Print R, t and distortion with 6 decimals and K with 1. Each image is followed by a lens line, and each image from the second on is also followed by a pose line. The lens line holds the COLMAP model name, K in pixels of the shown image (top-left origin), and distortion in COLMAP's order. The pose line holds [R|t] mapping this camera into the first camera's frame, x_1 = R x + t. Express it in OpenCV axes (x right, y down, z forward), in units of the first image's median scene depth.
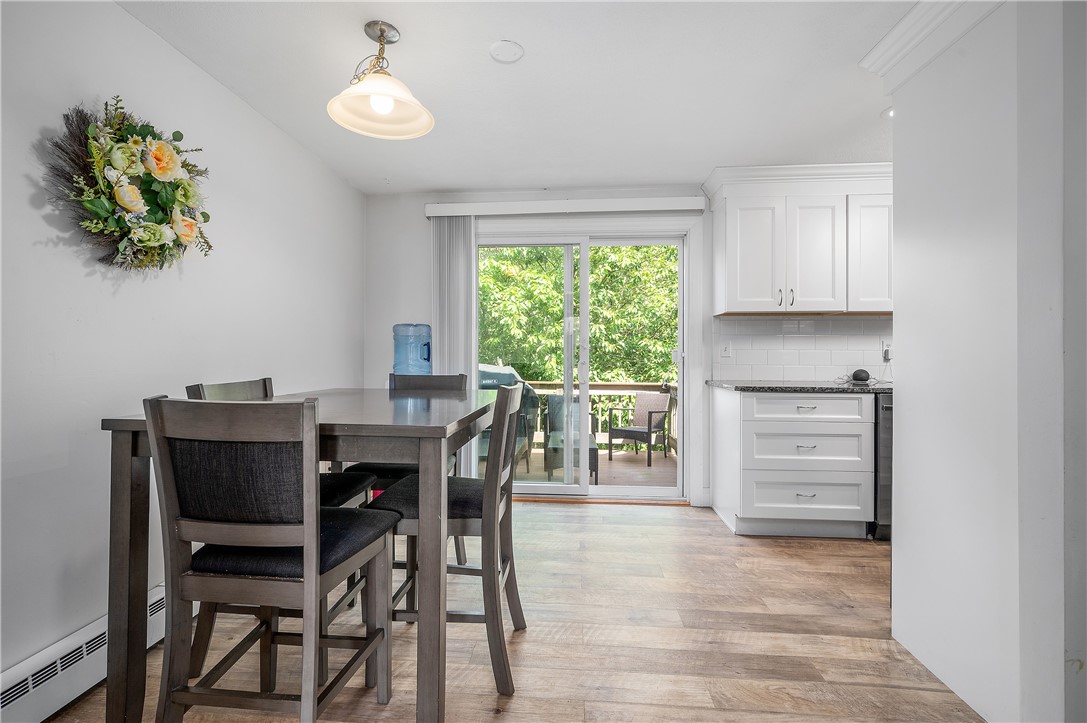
lens RADIAL K [[493.6, 0, 534.8], [0, 493.6, 353.4], [0, 0, 1]] dist [0.001403, 0.000453]
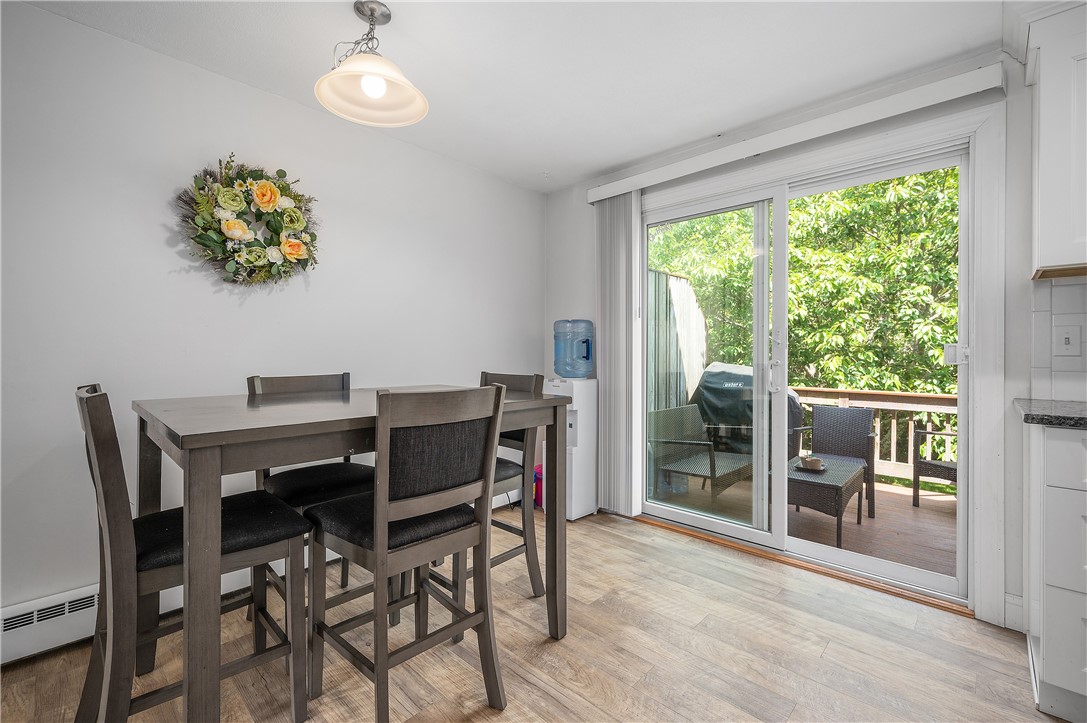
lens RADIAL K [[469.1, 0, 533.9], [0, 469.1, 354.4], [0, 0, 1]] dist [-0.001342, 0.001038]
pose [[0.773496, 0.001204, -0.633800, 0.263102], [0.001412, 0.999992, 0.003622, 0.002926], [0.633799, -0.003696, 0.773489, 0.261560]]
